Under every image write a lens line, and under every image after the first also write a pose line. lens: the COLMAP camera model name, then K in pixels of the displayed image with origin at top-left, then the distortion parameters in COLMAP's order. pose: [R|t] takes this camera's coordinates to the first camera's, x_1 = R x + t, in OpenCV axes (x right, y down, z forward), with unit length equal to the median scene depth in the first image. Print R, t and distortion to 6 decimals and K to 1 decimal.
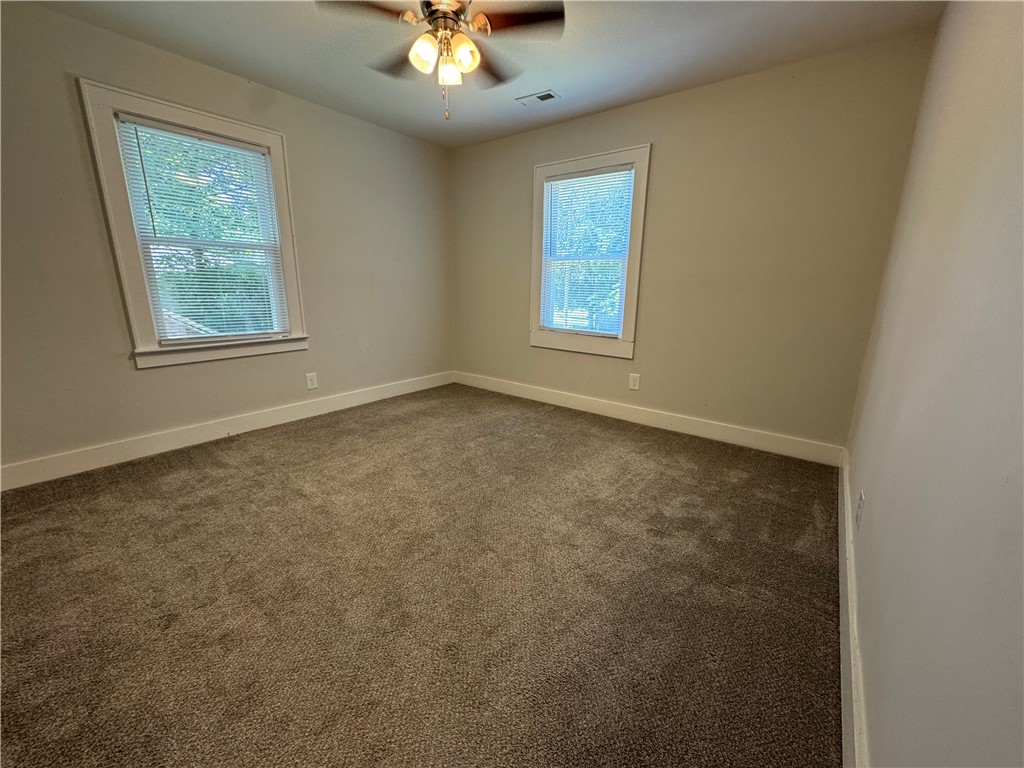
lens RADIAL K [[408.1, 0, 517.5], [0, 408.1, 381.5], [0, 0, 1]] dist [-0.001121, 0.000750]
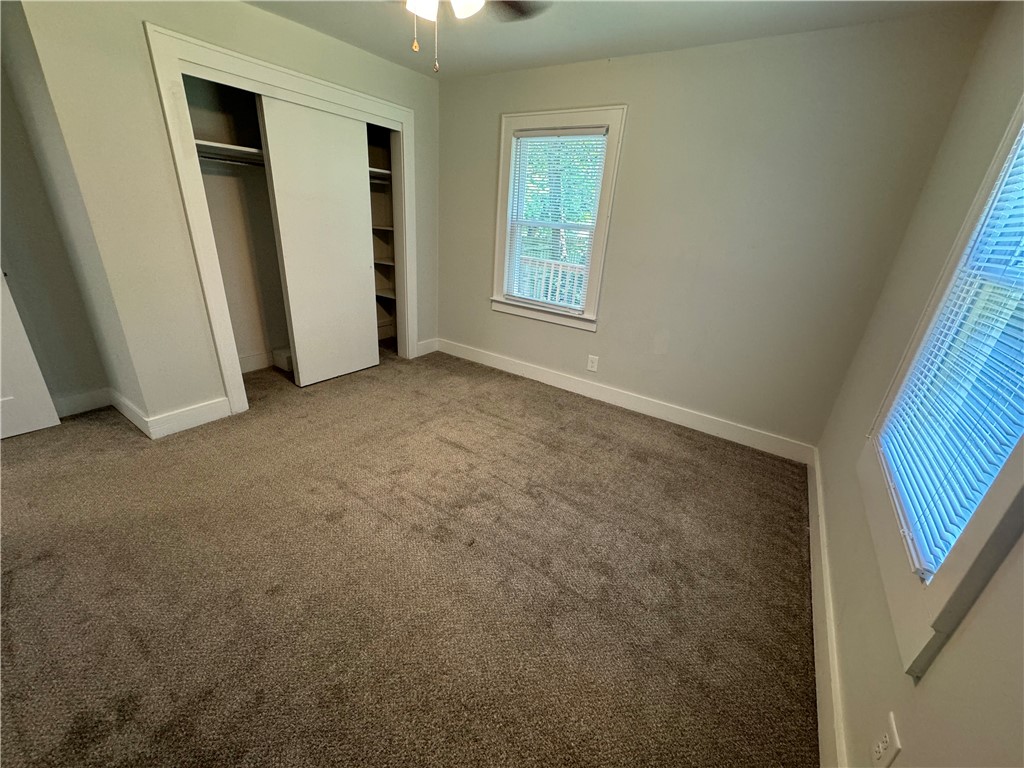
lens RADIAL K [[408.1, 0, 516.1], [0, 408.1, 385.4], [0, 0, 1]] dist [-0.001121, 0.000750]
pose [[0.070050, 0.378667, -0.922878, 0.527947], [-0.299210, 0.890529, 0.342682, -0.291958], [0.951613, 0.252130, 0.175682, 0.785702]]
